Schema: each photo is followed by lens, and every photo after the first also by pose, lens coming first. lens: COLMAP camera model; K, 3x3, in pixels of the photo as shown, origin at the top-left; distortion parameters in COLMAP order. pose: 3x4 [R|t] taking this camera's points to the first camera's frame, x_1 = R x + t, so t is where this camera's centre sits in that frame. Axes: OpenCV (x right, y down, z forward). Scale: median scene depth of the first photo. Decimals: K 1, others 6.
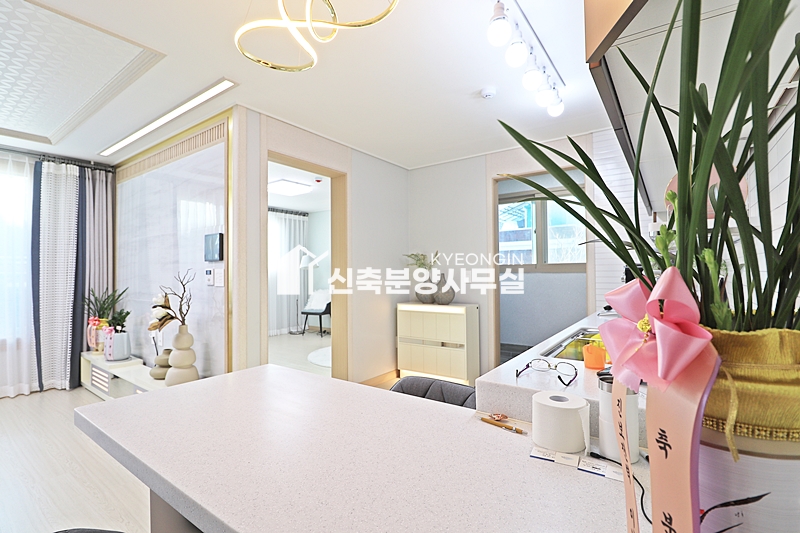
lens RADIAL K [[370.5, 0, 407.2], [0, 370.5, 261.0], [0, 0, 1]] dist [-0.008137, -0.006300]
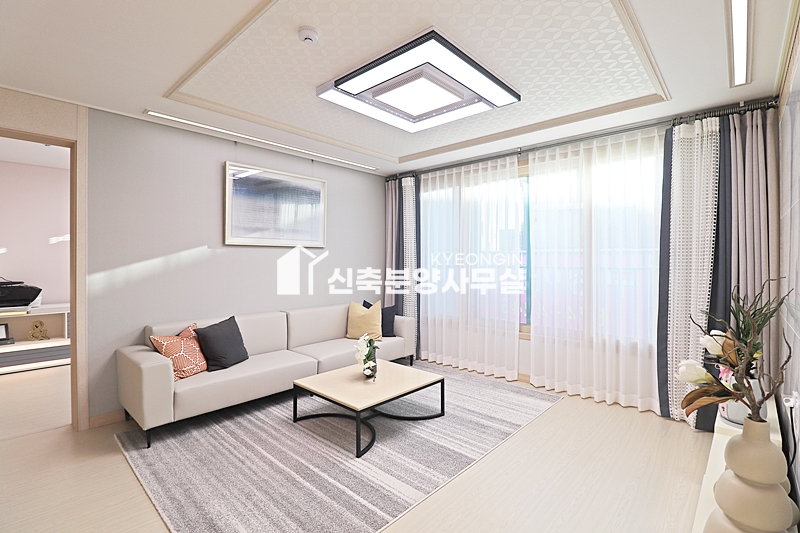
lens RADIAL K [[370.5, 0, 393.4], [0, 370.5, 254.5], [0, 0, 1]] dist [-0.008137, -0.006300]
pose [[-0.129175, -0.007639, -0.991592, -0.121268], [0.030659, 0.999461, -0.011694, -0.006694], [0.991148, -0.031912, -0.128871, 0.441963]]
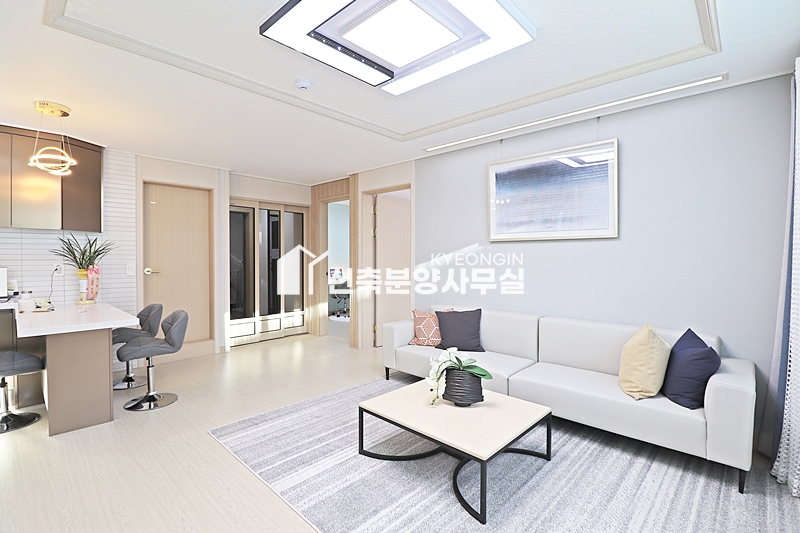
lens RADIAL K [[370.5, 0, 412.2], [0, 370.5, 259.4], [0, 0, 1]] dist [-0.008137, -0.006300]
pose [[-0.992947, 0.009799, 0.118157, -0.822965], [0.007057, 0.999696, -0.023605, 0.011431], [-0.118353, -0.022605, -0.992714, 0.865171]]
